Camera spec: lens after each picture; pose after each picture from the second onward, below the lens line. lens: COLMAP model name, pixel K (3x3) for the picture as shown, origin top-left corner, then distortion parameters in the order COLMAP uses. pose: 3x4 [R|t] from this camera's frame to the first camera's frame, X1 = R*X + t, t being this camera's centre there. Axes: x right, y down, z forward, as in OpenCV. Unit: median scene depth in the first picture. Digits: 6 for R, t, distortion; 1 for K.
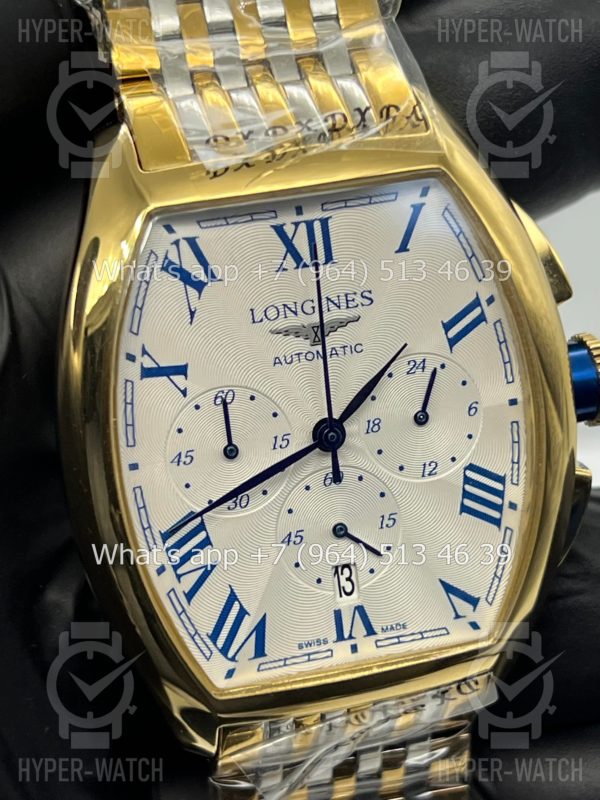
lens RADIAL K [[1904.1, 0, 299.8], [0, 1904.1, 399.6], [0, 0, 1]] dist [0.227178, -0.105274]
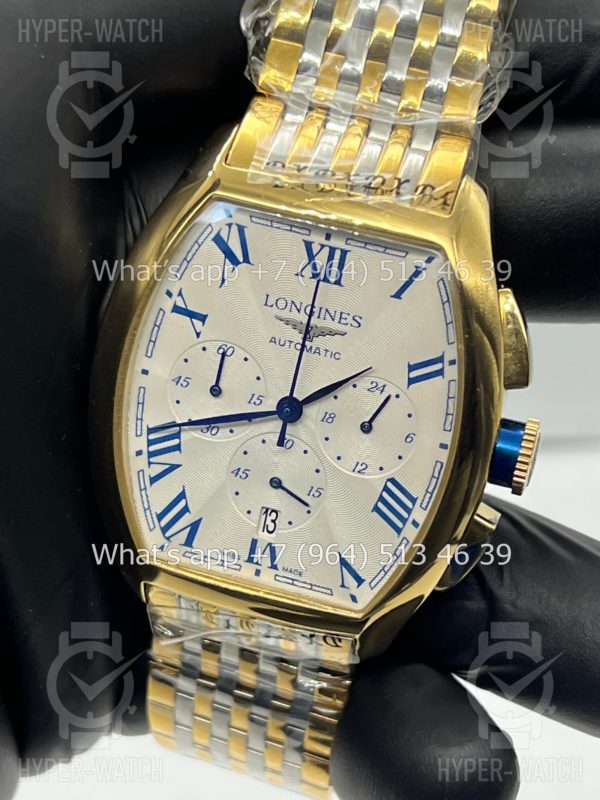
lens RADIAL K [[1904.1, 0, 299.8], [0, 1904.1, 399.6], [0, 0, 1]] dist [0.227178, -0.105274]
pose [[0.849920, 0.393757, -0.350131, 0.459655], [-0.374256, 0.918877, 0.124888, -0.147625], [0.370903, 0.024894, 0.928338, -0.176488]]
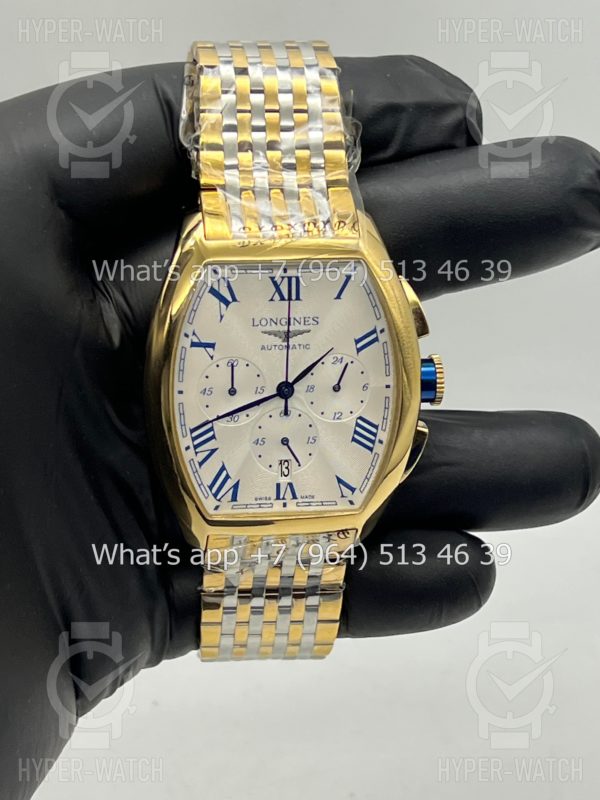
lens RADIAL K [[1904.1, 0, 299.8], [0, 1904.1, 399.6], [0, 0, 1]] dist [0.227178, -0.105274]
pose [[0.988577, 0.141198, -0.052710, 0.128973], [-0.139362, 0.989549, 0.037024, -0.043567], [0.057387, -0.029256, 0.997923, -0.871583]]
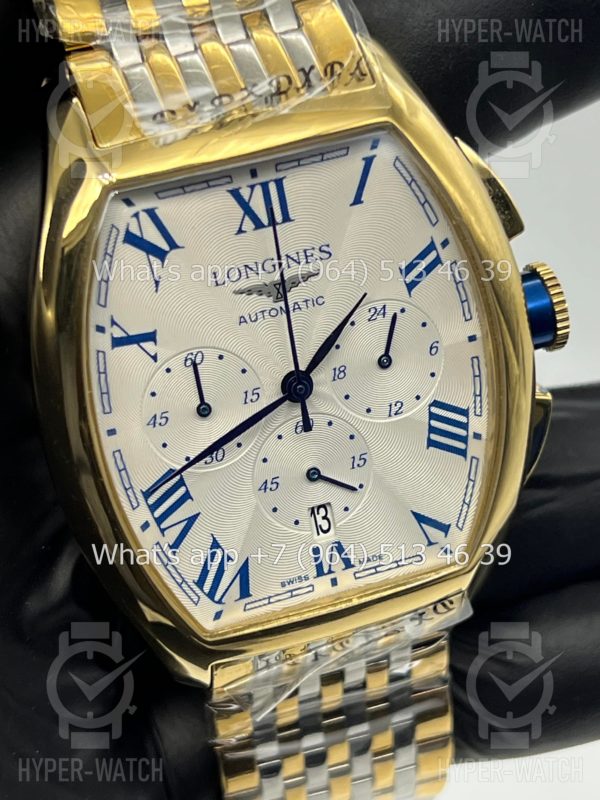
lens RADIAL K [[1904.1, 0, 299.8], [0, 1904.1, 399.6], [0, 0, 1]] dist [0.227178, -0.105274]
pose [[0.997780, -0.066095, 0.008203, 0.007750], [0.064662, 0.990848, 0.118483, -0.096425], [-0.015959, -0.117690, 0.992922, -0.031570]]
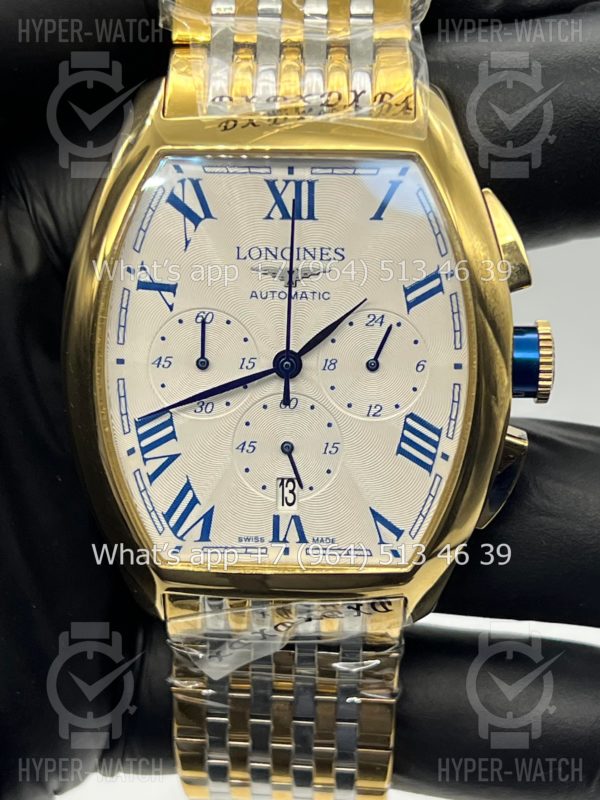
lens RADIAL K [[1904.1, 0, 299.8], [0, 1904.1, 399.6], [0, 0, 1]] dist [0.227178, -0.105274]
pose [[0.954585, 0.171872, -0.243367, 0.308407], [-0.174410, 0.984609, 0.011248, 0.025034], [0.241555, 0.031709, 0.969869, -0.131702]]
